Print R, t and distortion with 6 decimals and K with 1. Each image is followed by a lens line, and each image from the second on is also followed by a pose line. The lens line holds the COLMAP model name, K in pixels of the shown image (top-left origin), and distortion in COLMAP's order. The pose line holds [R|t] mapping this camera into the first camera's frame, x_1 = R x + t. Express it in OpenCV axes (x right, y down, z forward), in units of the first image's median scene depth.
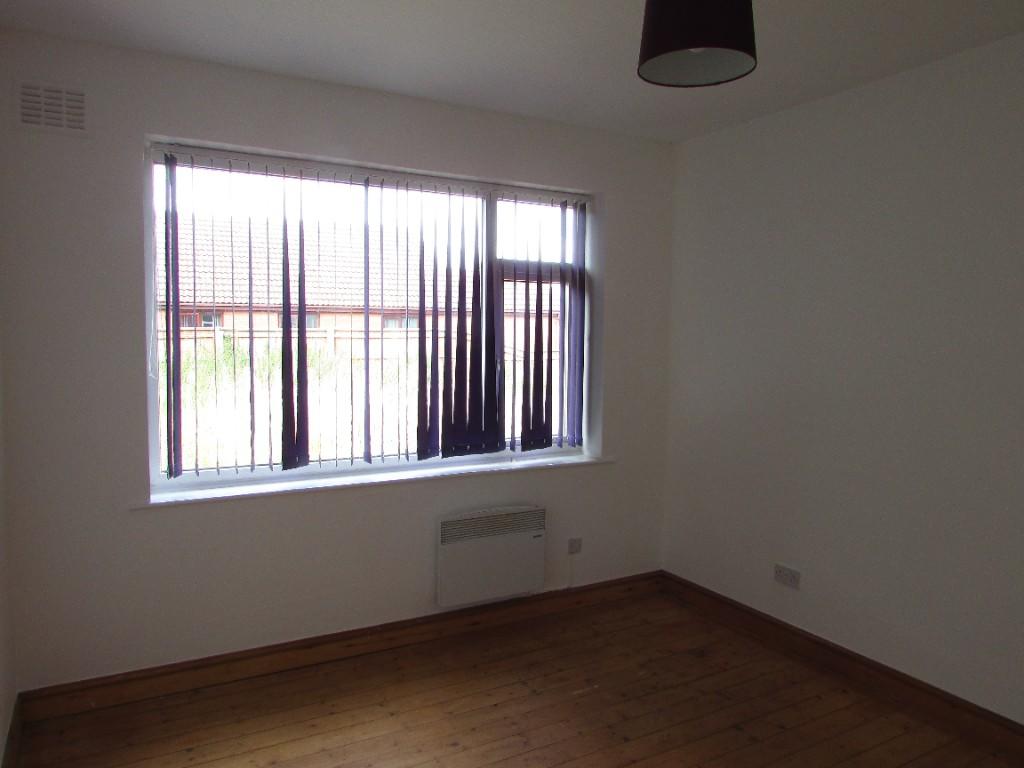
lens RADIAL K [[738.0, 0, 509.8], [0, 738.0, 381.0], [0, 0, 1]] dist [-0.024239, 0.020263]
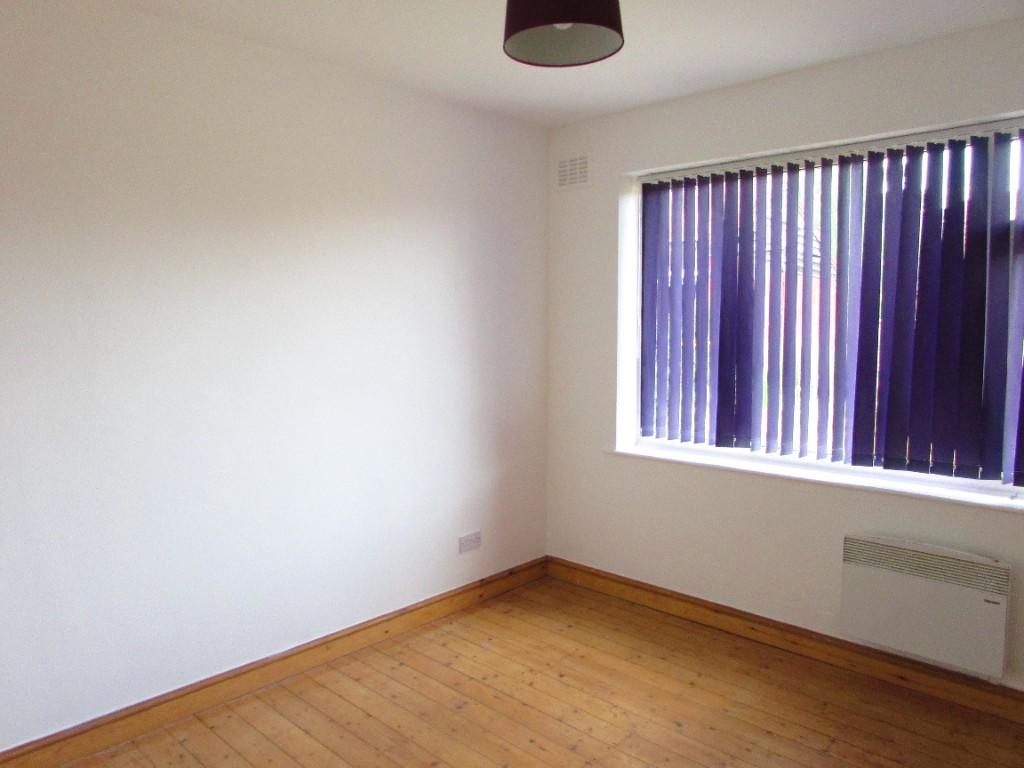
lens RADIAL K [[738.0, 0, 509.7], [0, 738.0, 384.6], [0, 0, 1]] dist [-0.024239, 0.020263]
pose [[0.292424, 0.072201, -0.953559, 0.642899], [-0.061068, 0.996520, 0.056727, -0.015939], [0.954337, 0.041644, 0.295816, 0.366530]]
